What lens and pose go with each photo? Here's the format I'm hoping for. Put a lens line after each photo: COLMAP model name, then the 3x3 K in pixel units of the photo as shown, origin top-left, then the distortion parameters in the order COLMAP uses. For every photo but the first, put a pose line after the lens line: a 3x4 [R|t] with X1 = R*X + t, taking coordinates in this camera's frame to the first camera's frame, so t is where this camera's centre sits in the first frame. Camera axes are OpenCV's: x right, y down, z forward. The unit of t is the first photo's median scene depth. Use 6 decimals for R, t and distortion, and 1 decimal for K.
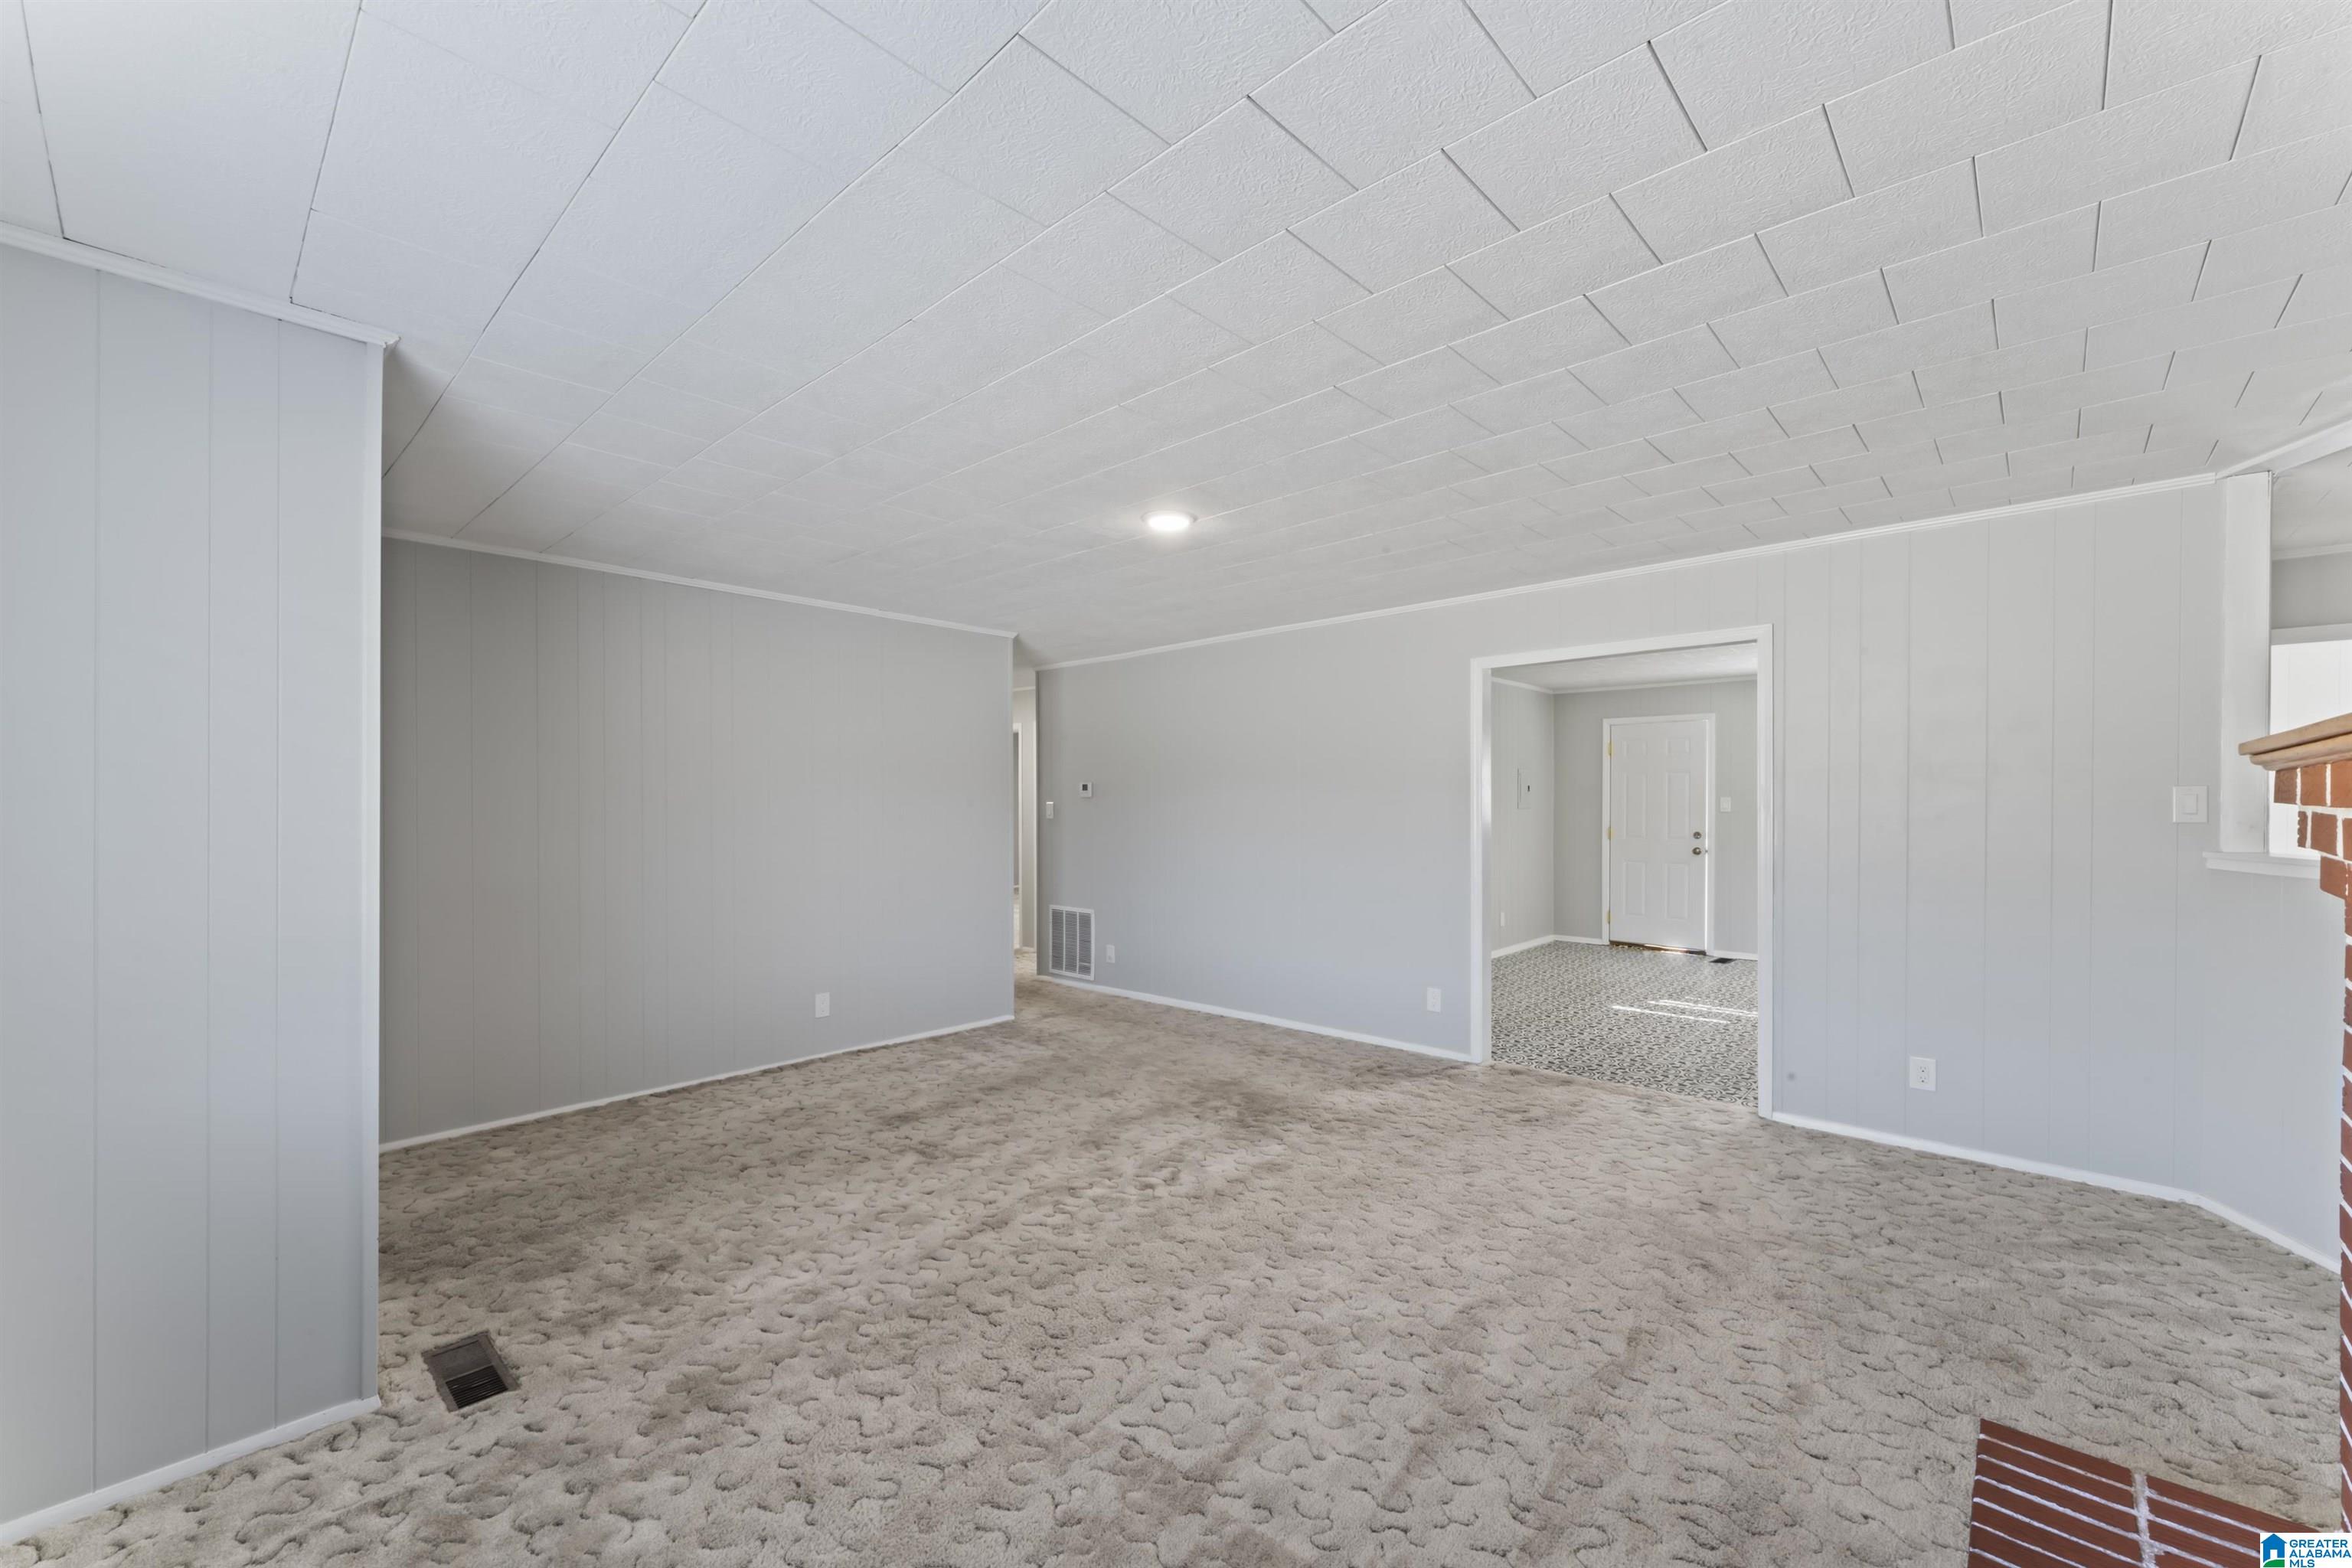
lens RADIAL K [[953.8, 0, 1176.2], [0, 953.8, 798.4], [0, 0, 1]] dist [-0.001097, 0.000789]
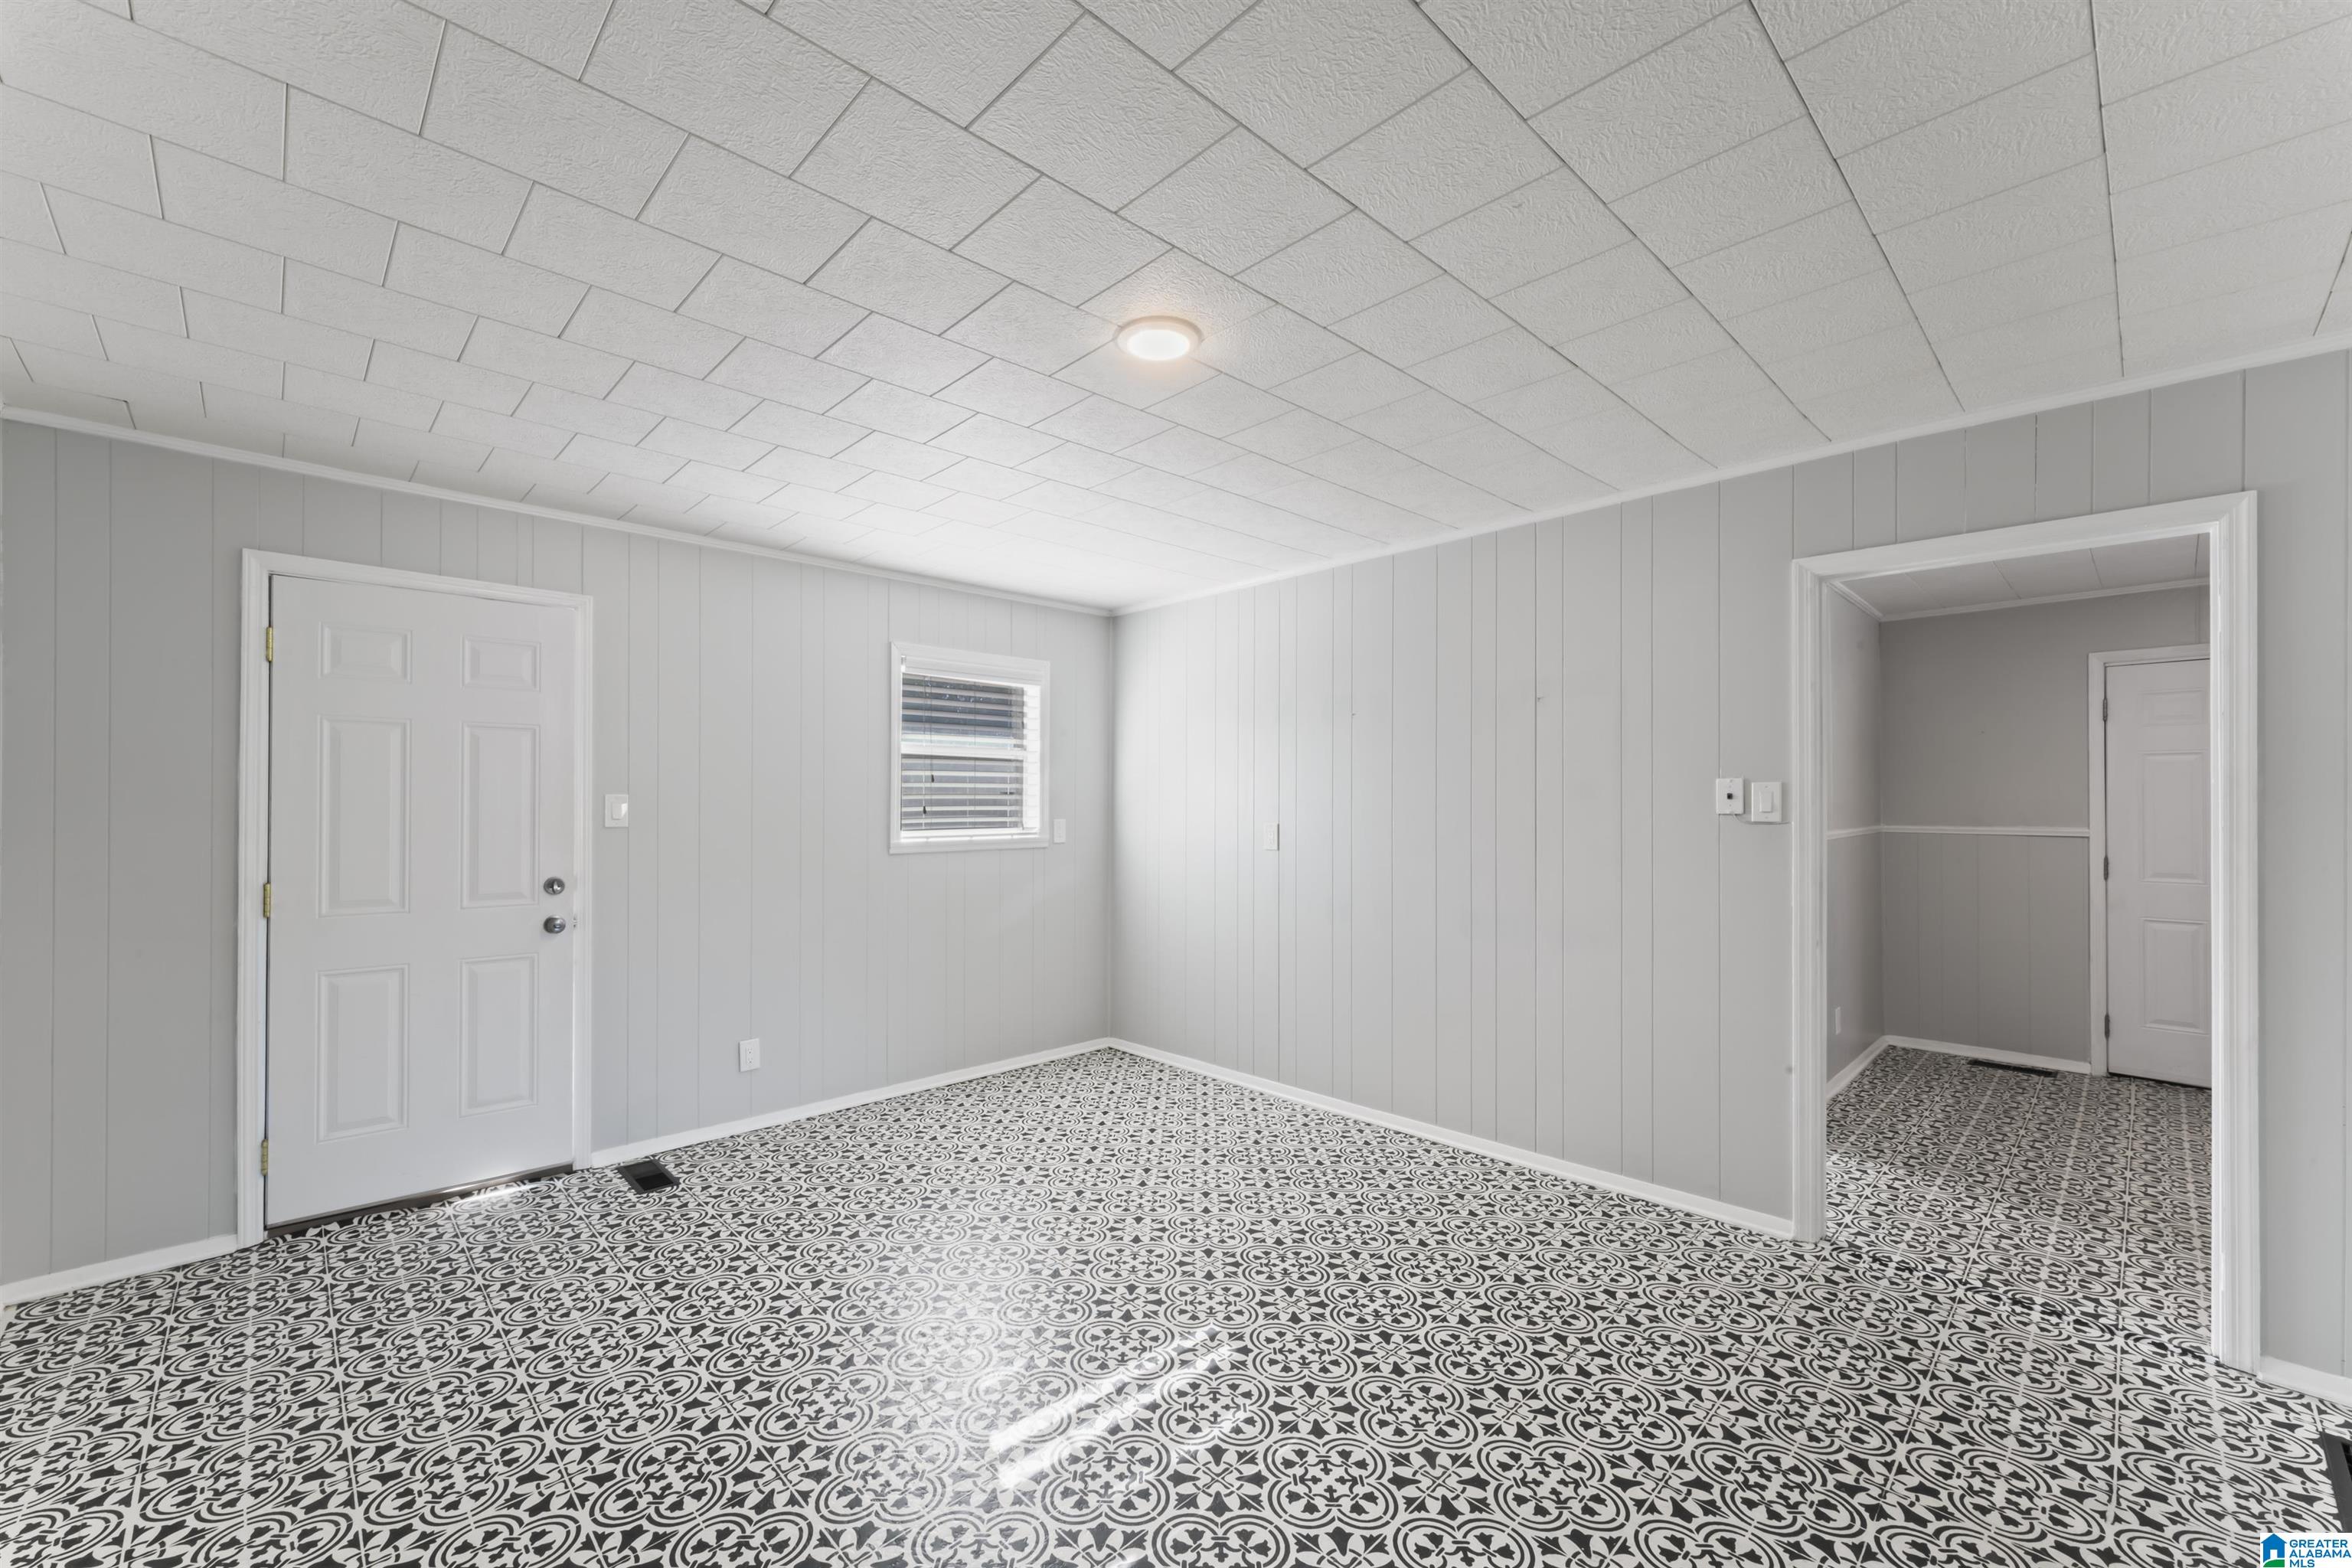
lens RADIAL K [[953.8, 0, 1173.5], [0, 953.8, 790.4], [0, 0, 1]] dist [-0.001097, 0.000789]
pose [[0.062137, 0.001831, 0.998066, 0.156445], [-0.002181, 0.999996, -0.001699, -0.001891], [-0.998065, -0.002071, 0.062141, 0.710558]]
